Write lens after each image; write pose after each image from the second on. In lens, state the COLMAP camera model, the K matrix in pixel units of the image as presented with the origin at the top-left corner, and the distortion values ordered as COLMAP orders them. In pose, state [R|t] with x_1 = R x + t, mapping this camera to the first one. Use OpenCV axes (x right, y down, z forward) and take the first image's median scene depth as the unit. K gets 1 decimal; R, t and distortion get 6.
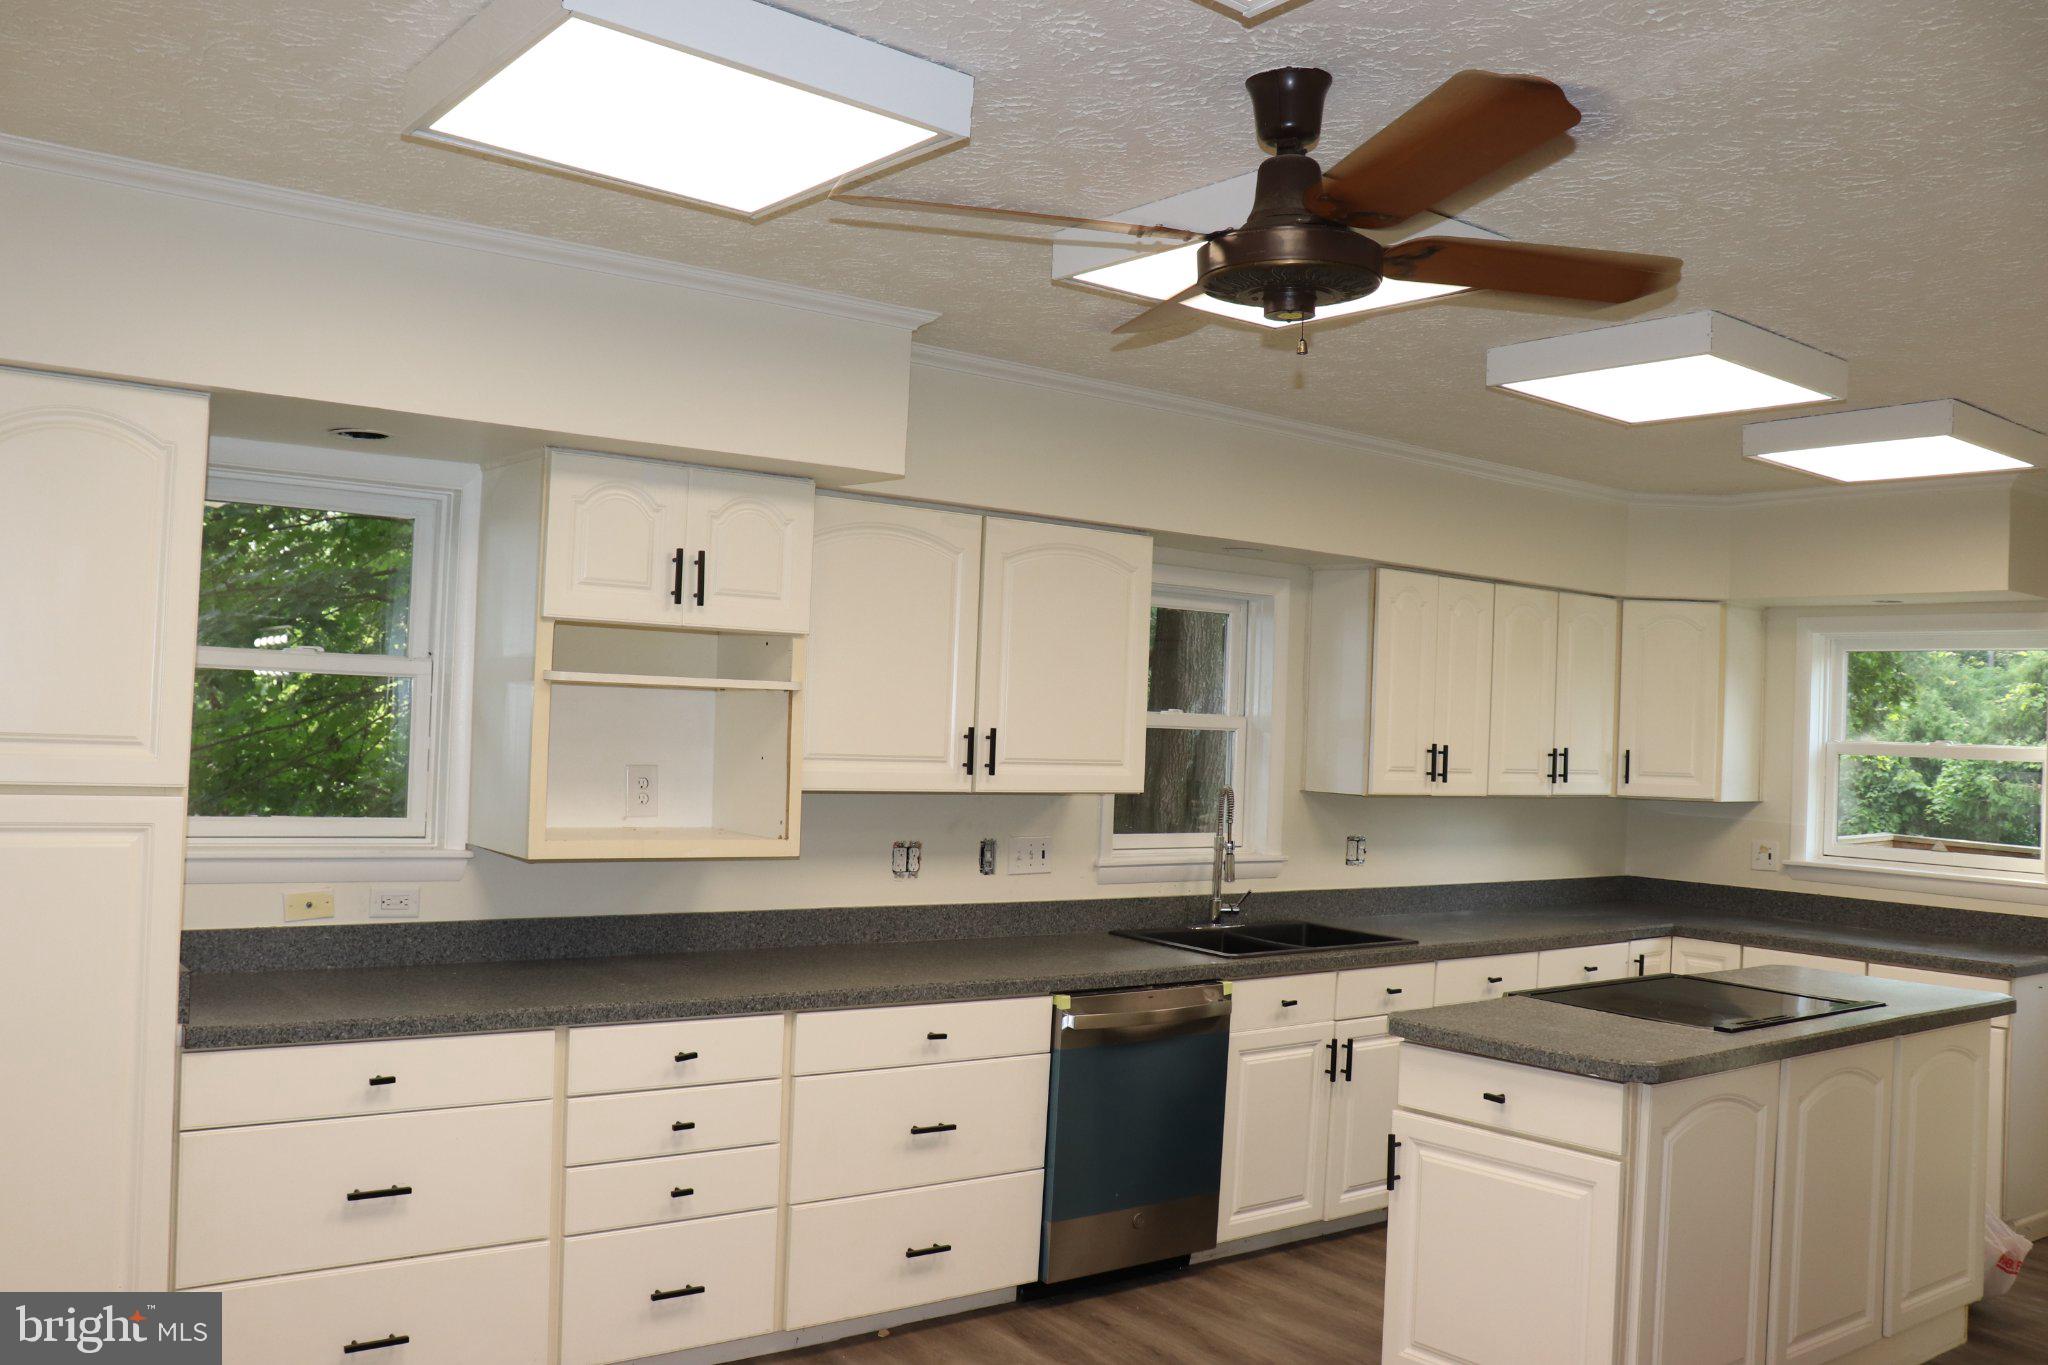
lens RADIAL K [[1730.9, 0, 1018.1], [0, 1730.9, 671.4], [0, 0, 1]] dist [-0.167538, 0.194411]
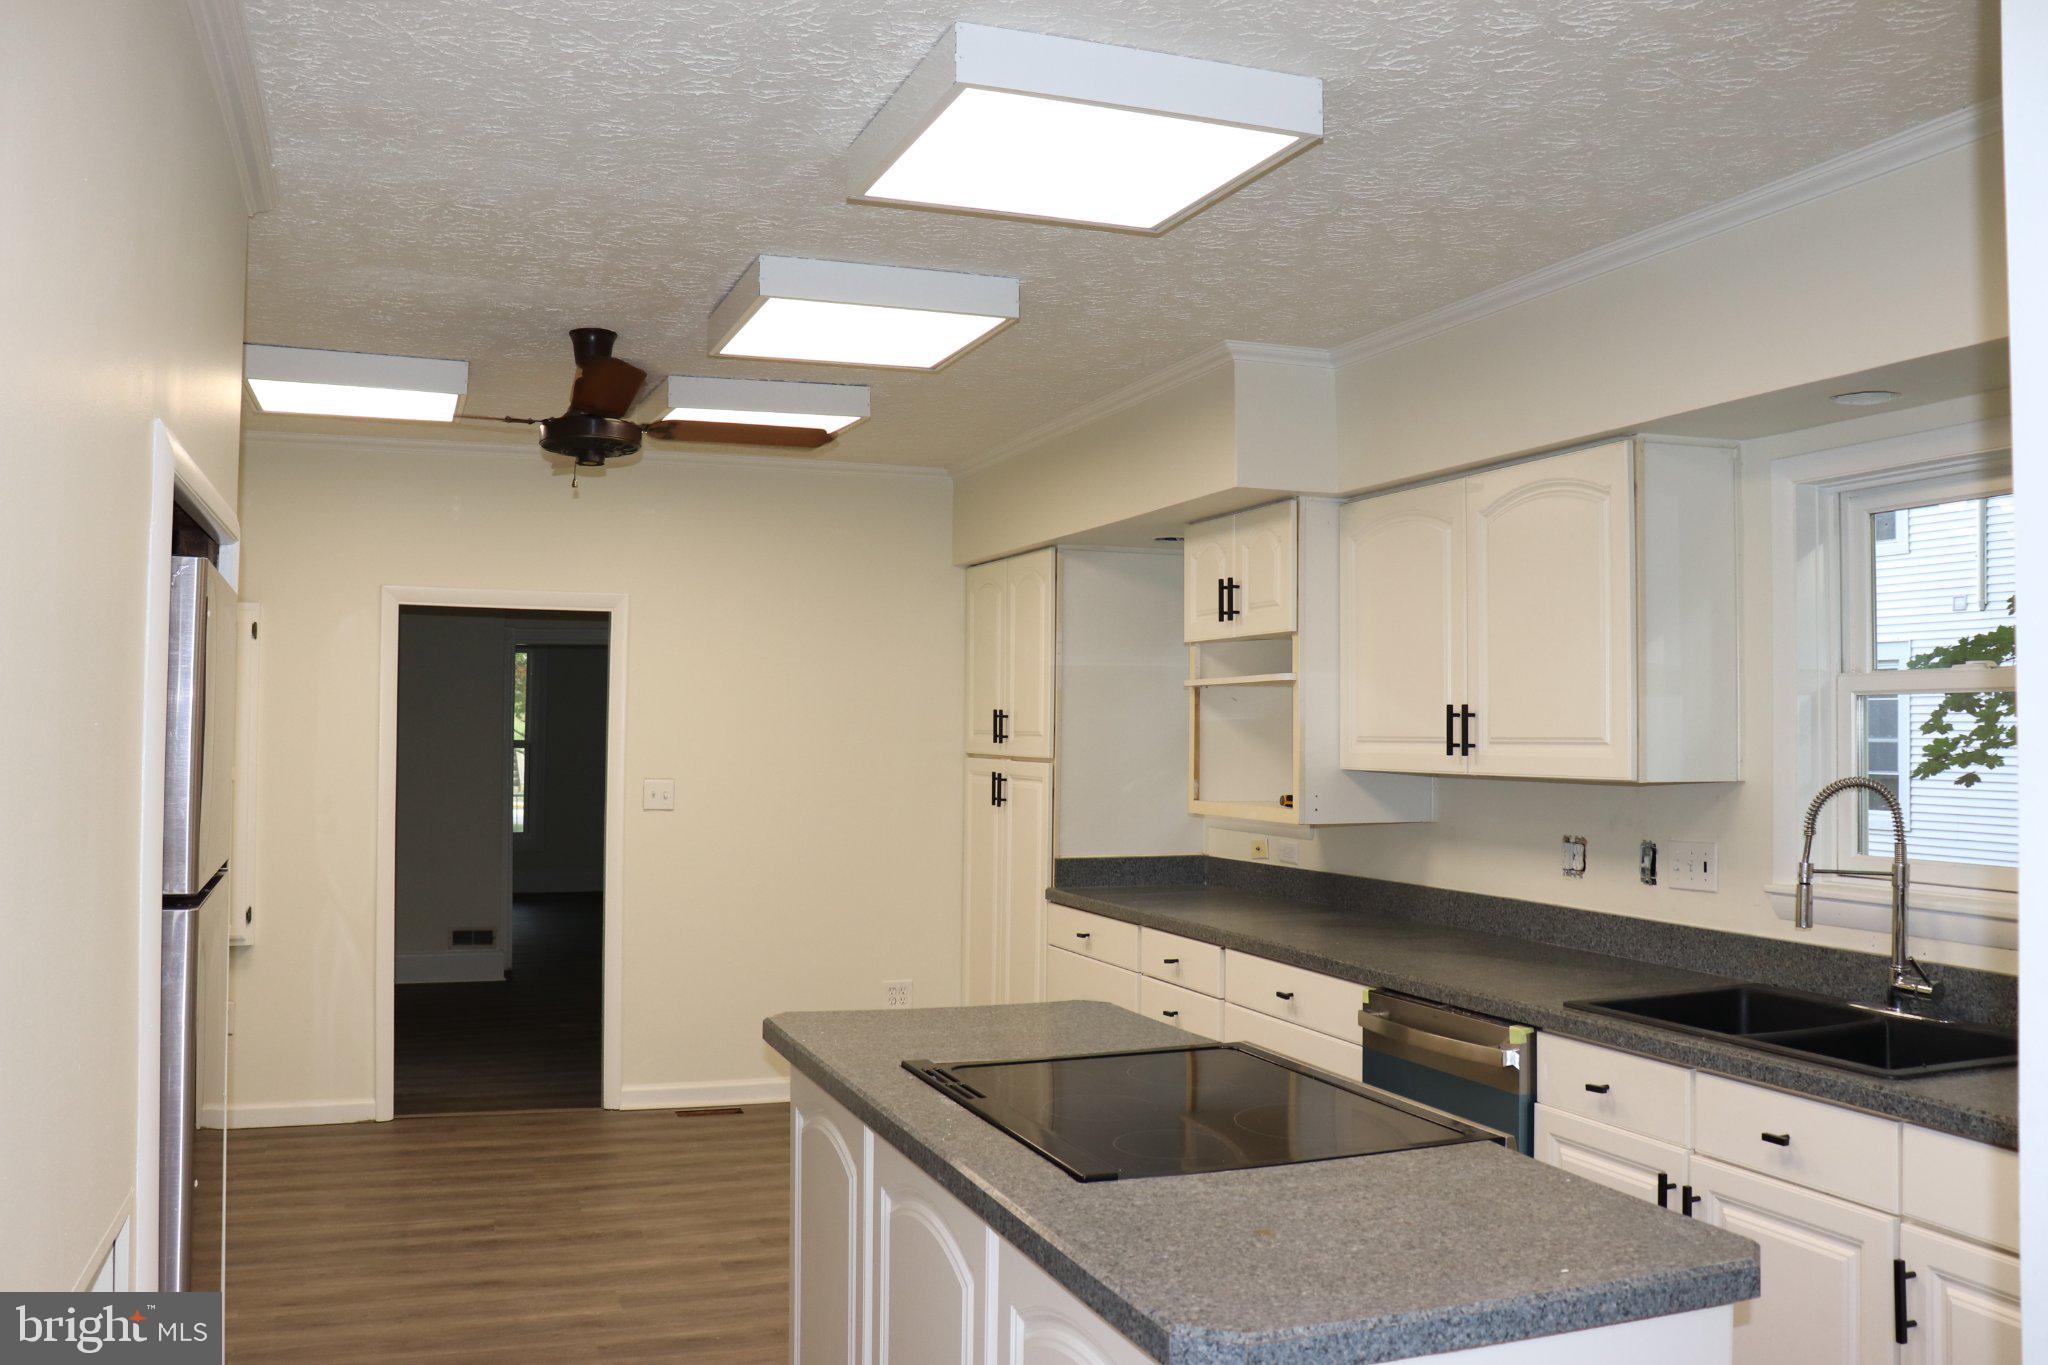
lens RADIAL K [[1730.9, 0, 1018.1], [0, 1730.9, 671.4], [0, 0, 1]] dist [-0.167538, 0.194411]
pose [[-0.256832, -0.067472, -0.964098, 0.837513], [0.010575, 0.997304, -0.072613, 0.071052], [0.966398, -0.028845, -0.255426, 0.910237]]
